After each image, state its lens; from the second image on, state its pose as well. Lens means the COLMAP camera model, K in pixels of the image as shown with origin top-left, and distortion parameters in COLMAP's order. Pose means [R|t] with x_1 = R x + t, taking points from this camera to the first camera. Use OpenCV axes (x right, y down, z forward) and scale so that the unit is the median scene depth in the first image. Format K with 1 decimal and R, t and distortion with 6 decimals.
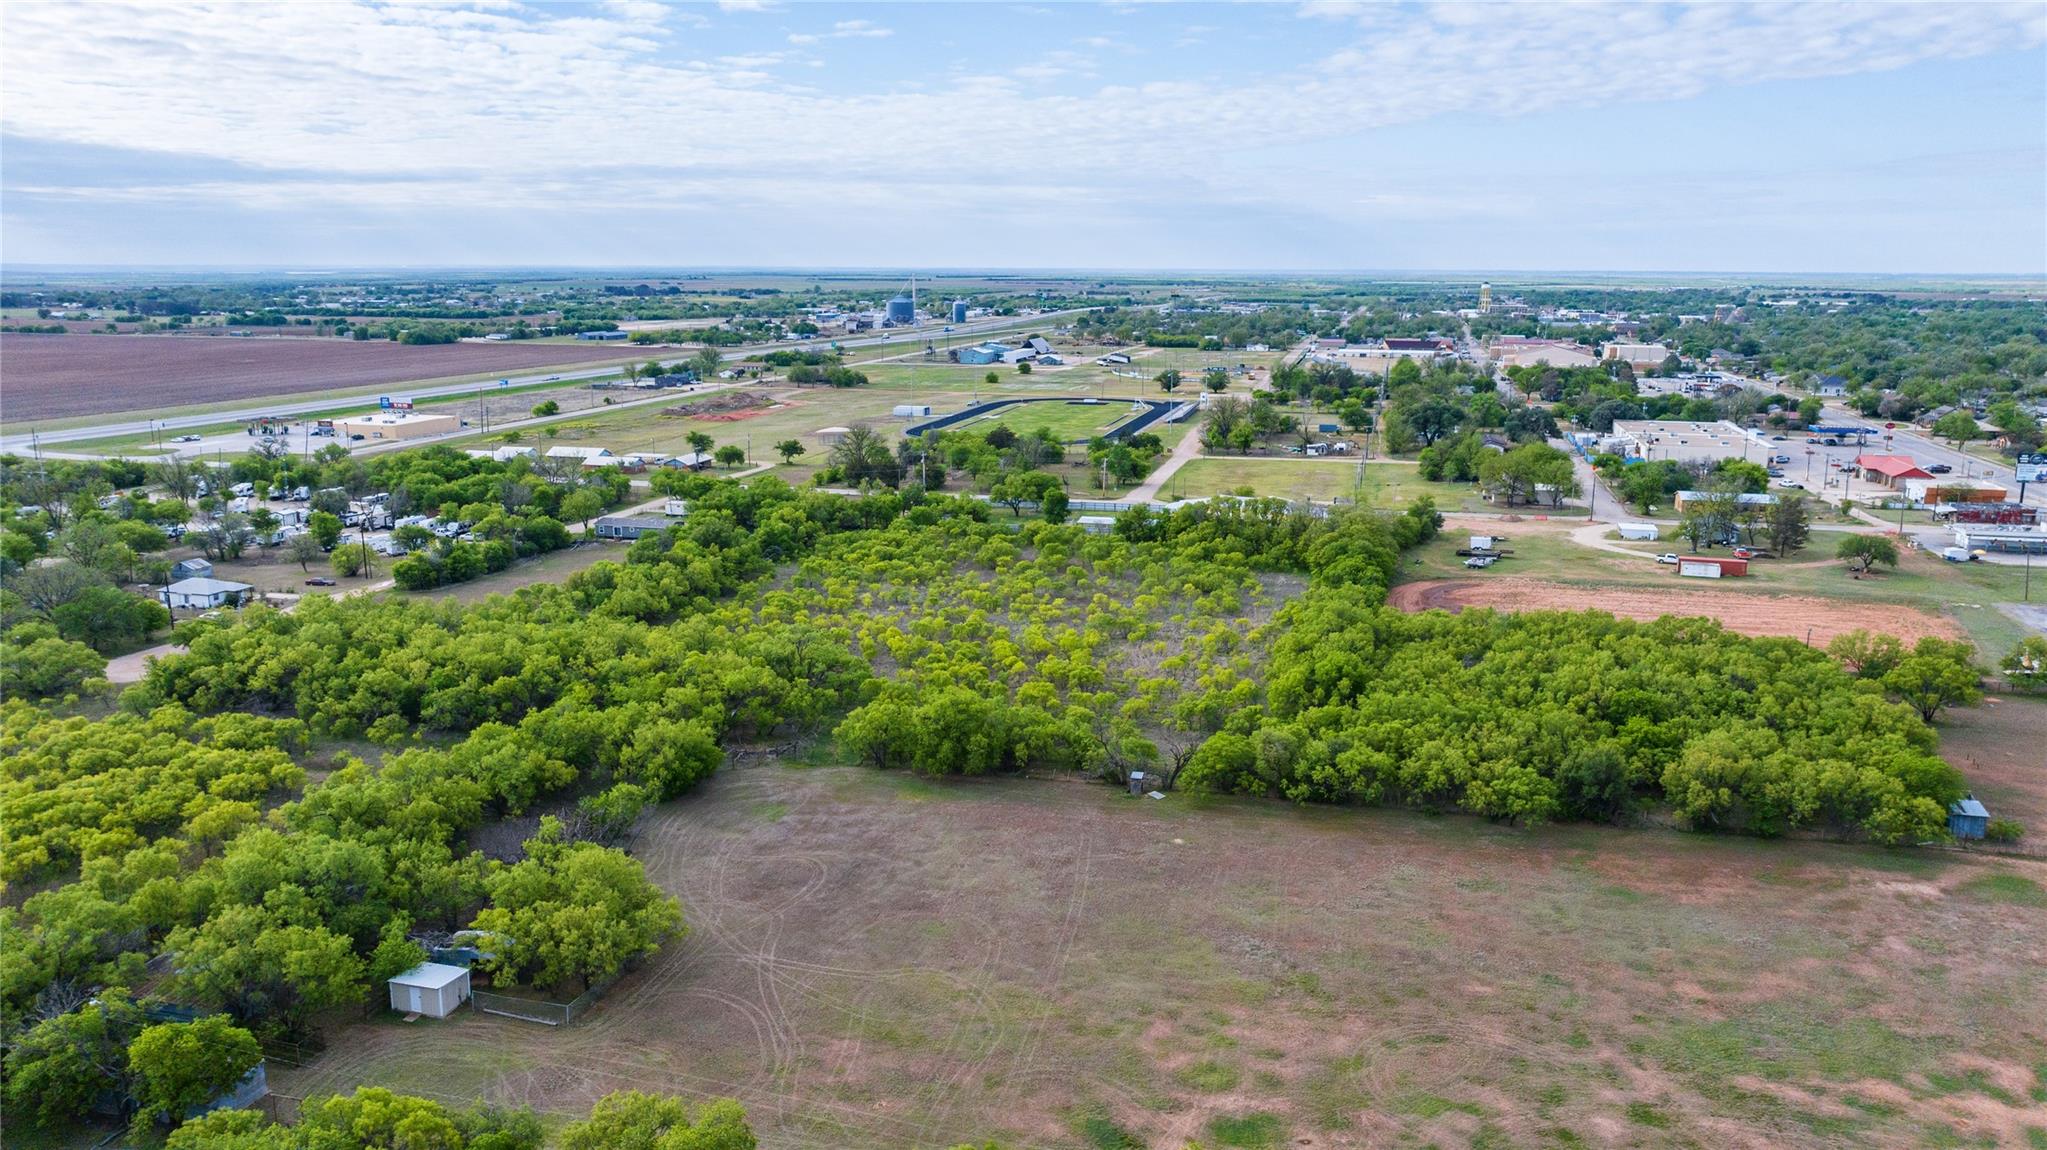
lens RADIAL K [[1457.9, 0, 1023.5], [0, 1457.9, 575.0], [0, 0, 1]] dist [-0.019935, 0.020254]
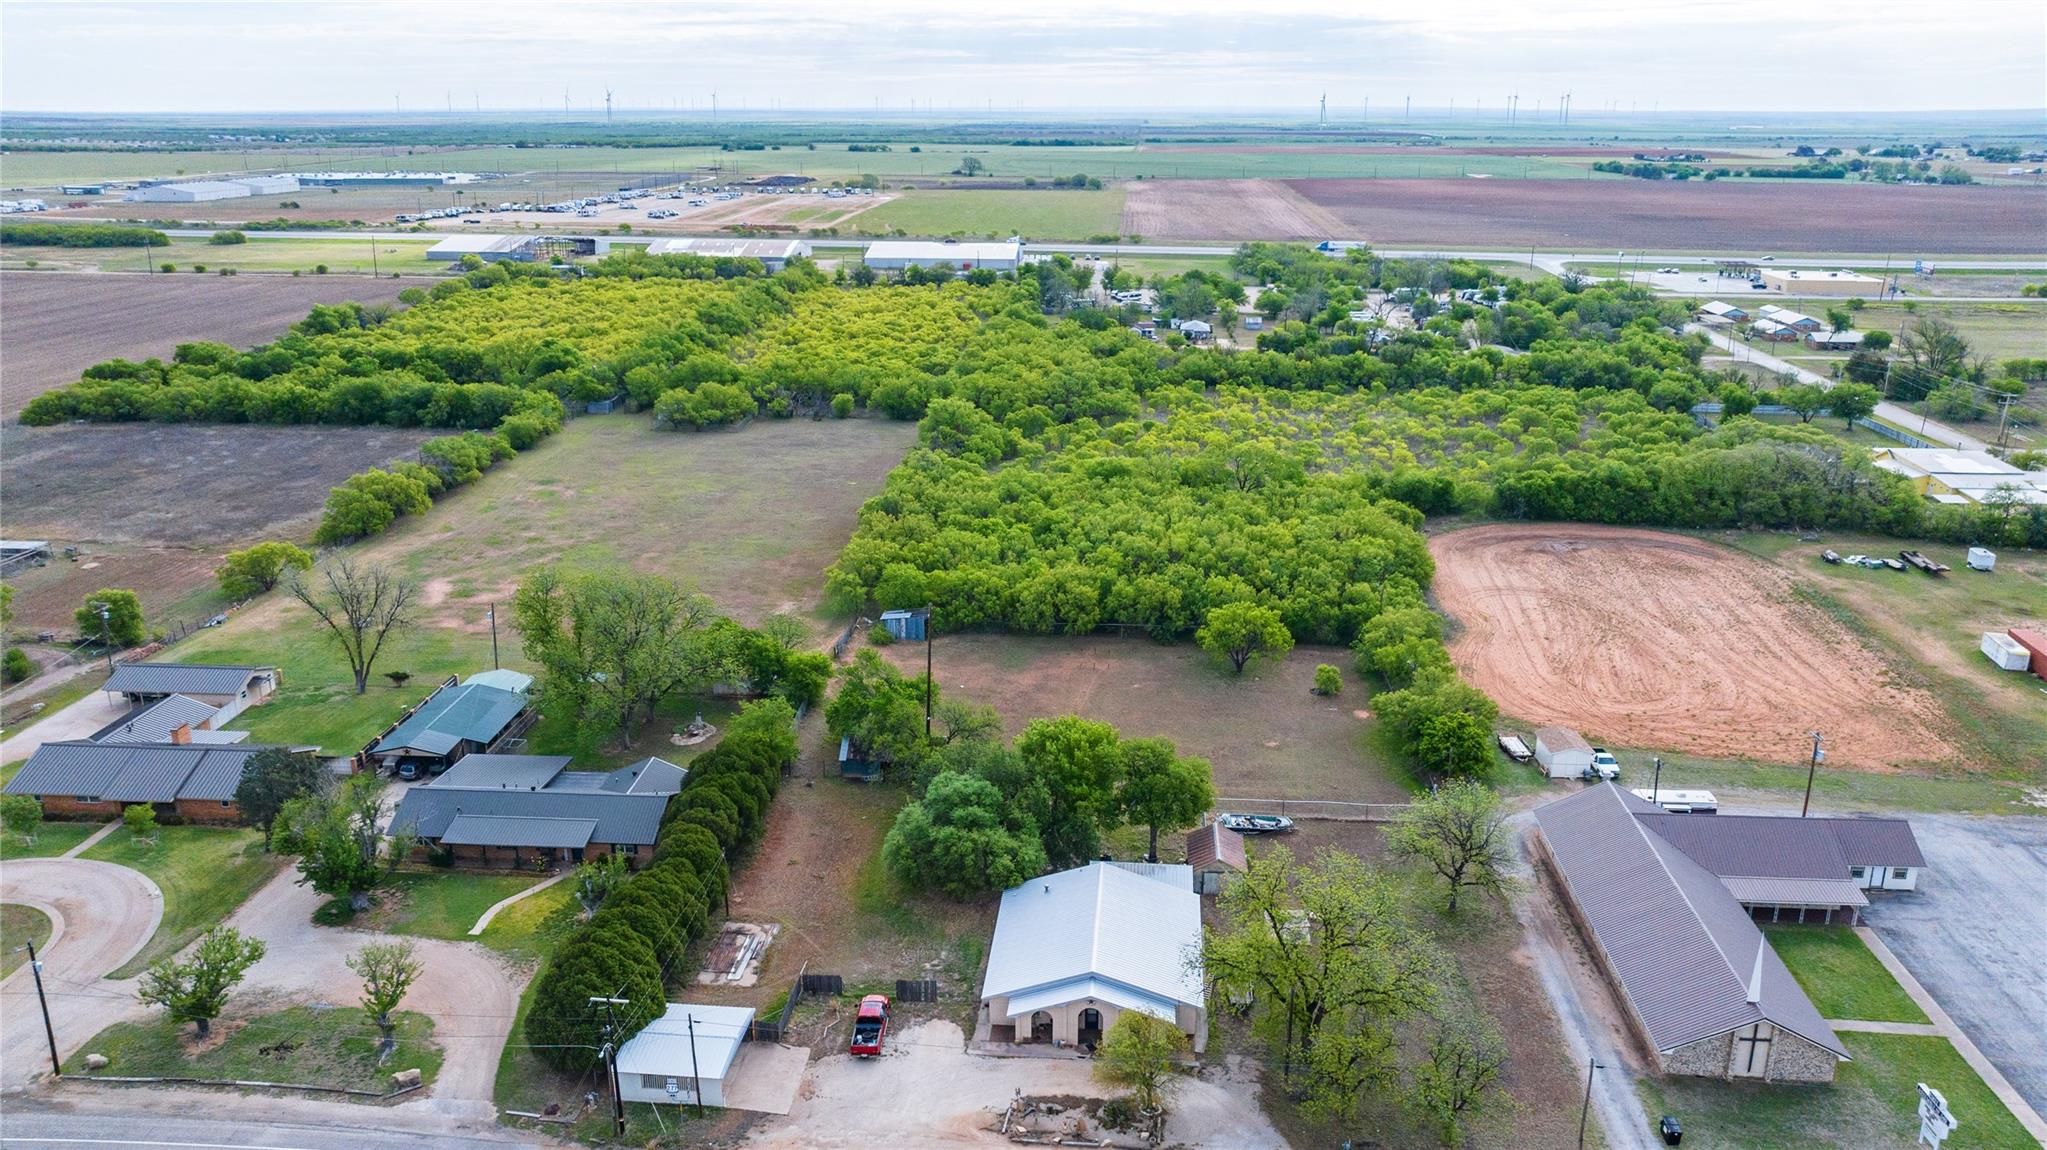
lens RADIAL K [[1457.9, 0, 1023.5], [0, 1457.9, 575.0], [0, 0, 1]] dist [-0.019935, 0.020254]
pose [[0.175168, 0.302693, -0.936853, 2.258186], [-0.215606, 0.940261, 0.263482, -0.259216], [0.960640, 0.155838, 0.229967, 1.061392]]
